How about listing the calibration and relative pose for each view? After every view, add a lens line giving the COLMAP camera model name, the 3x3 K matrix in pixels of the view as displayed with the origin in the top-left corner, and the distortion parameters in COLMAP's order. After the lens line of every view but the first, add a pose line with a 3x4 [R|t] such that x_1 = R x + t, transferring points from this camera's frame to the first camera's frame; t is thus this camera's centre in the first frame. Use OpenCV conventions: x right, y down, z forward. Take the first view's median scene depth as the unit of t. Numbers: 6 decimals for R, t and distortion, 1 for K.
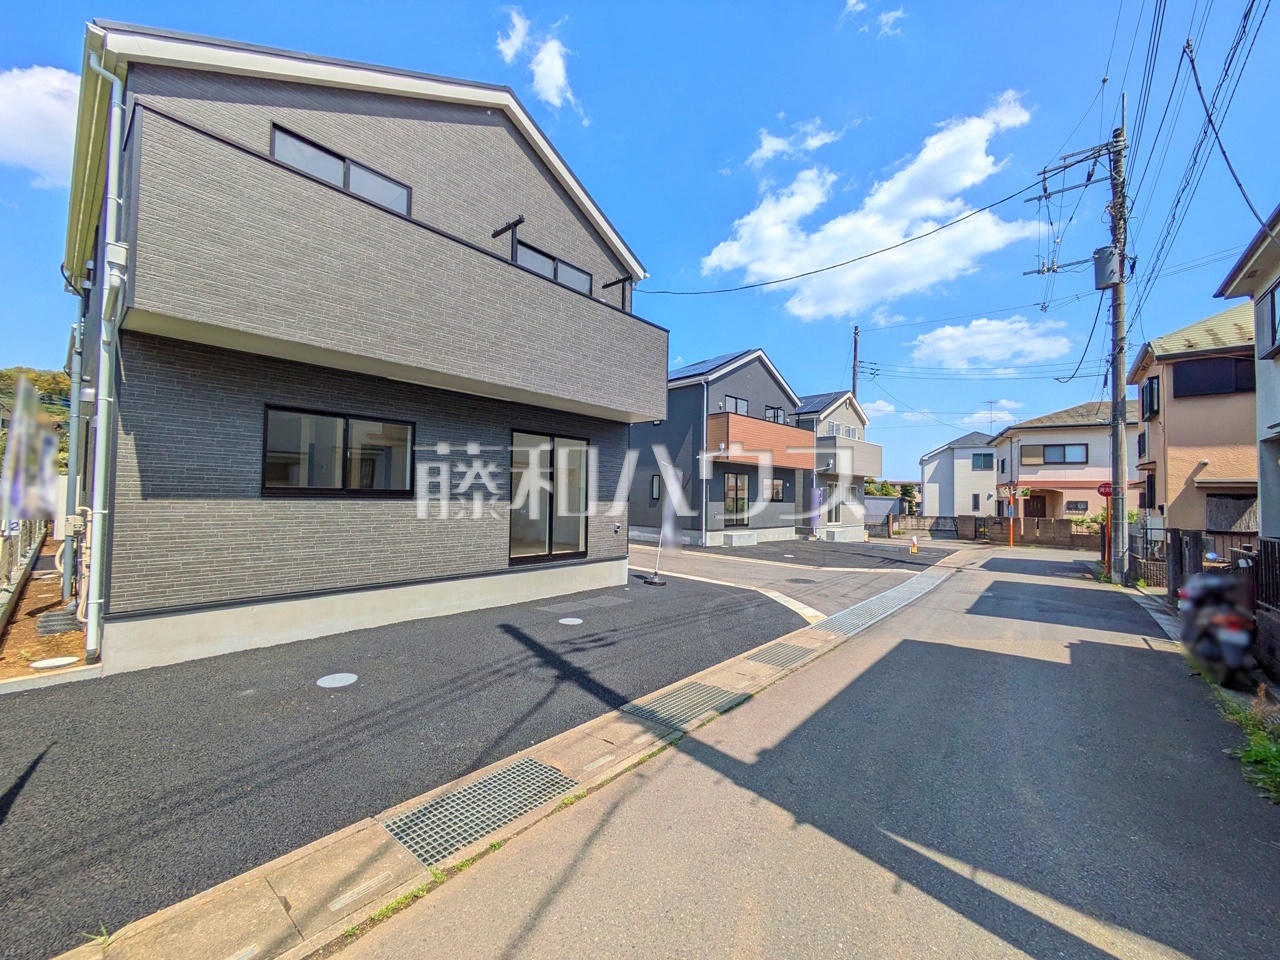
lens RADIAL K [[504.0, 0, 640.0], [0, 504.0, 480.0], [0, 0, 1]] dist [0.000096, 0.000245]
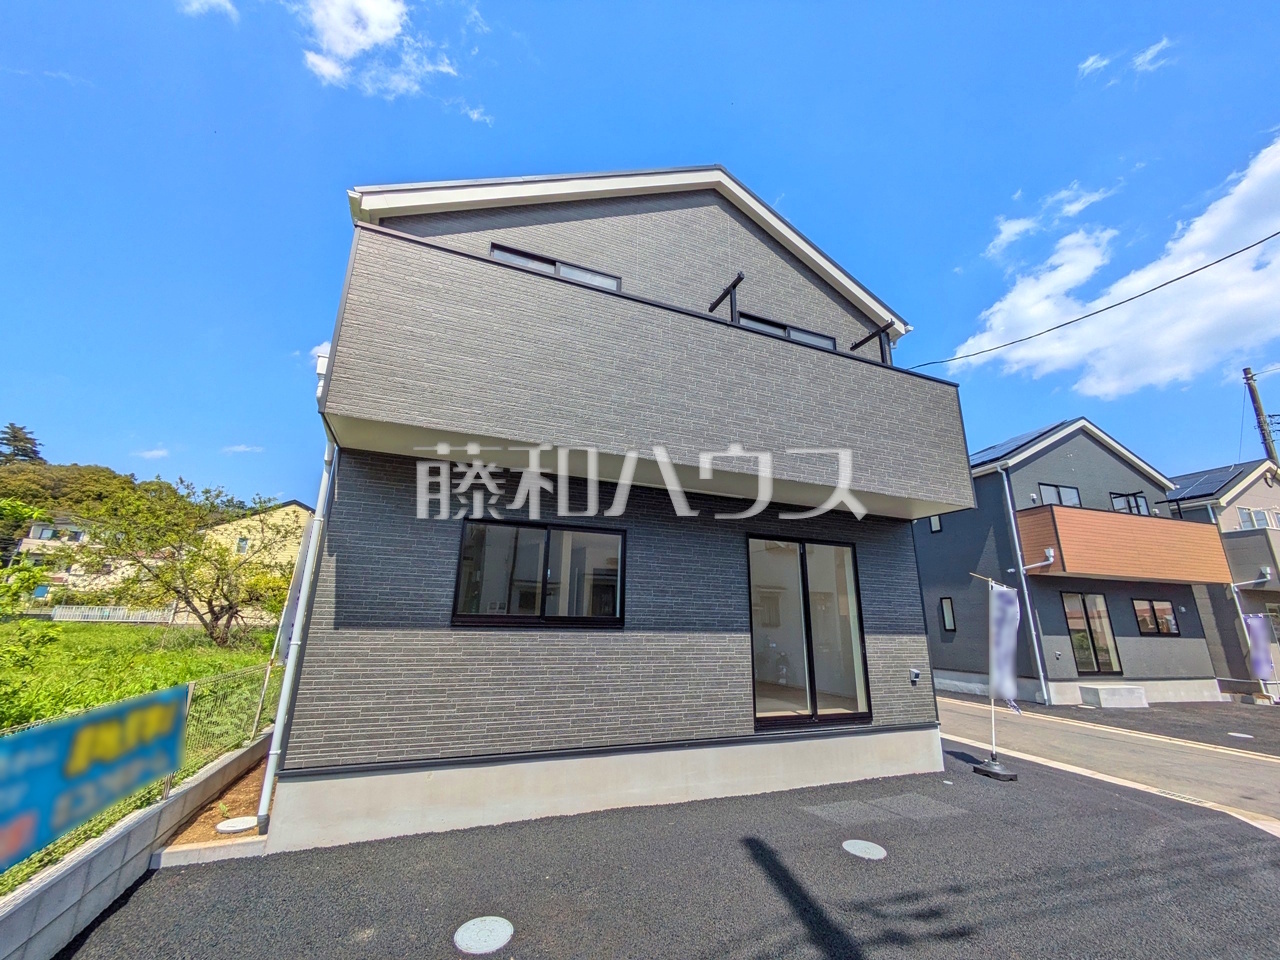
lens RADIAL K [[506.9, 0, 641.3], [0, 506.9, 483.1], [0, 0, 1]] dist [-0.006224, 0.006612]
pose [[0.889745, -0.122700, -0.439658, -0.053669], [0.012902, 0.969569, -0.244478, 0.008985], [0.456277, 0.211851, 0.864252, 0.267741]]
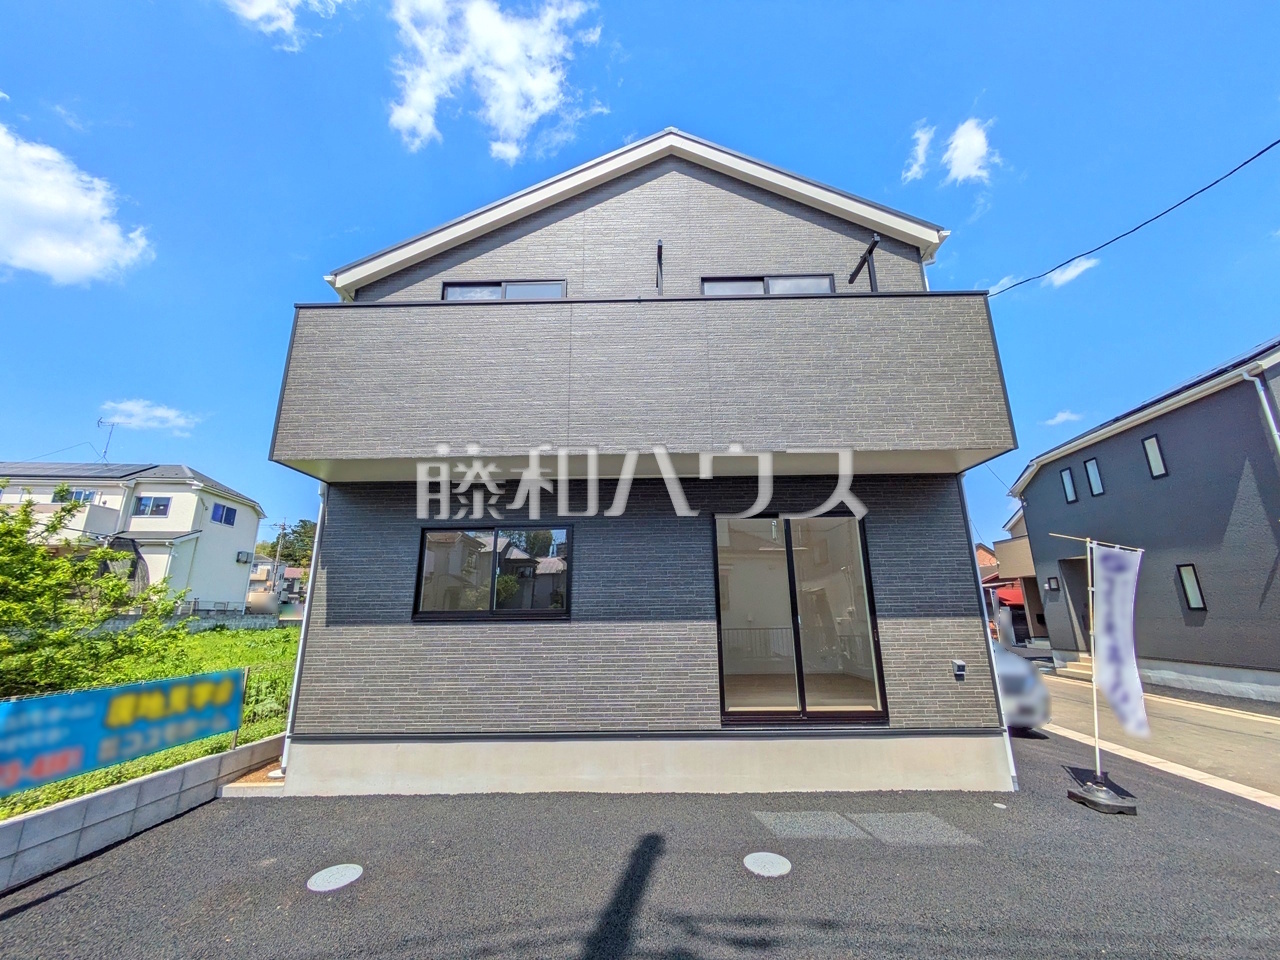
lens RADIAL K [[506.9, 0, 641.3], [0, 506.9, 483.1], [0, 0, 1]] dist [-0.006224, 0.006612]
pose [[0.637970, -0.219170, -0.738213, 0.226997], [0.050102, 0.968425, -0.244220, 0.025048], [0.768430, 0.118819, 0.628807, 0.500757]]
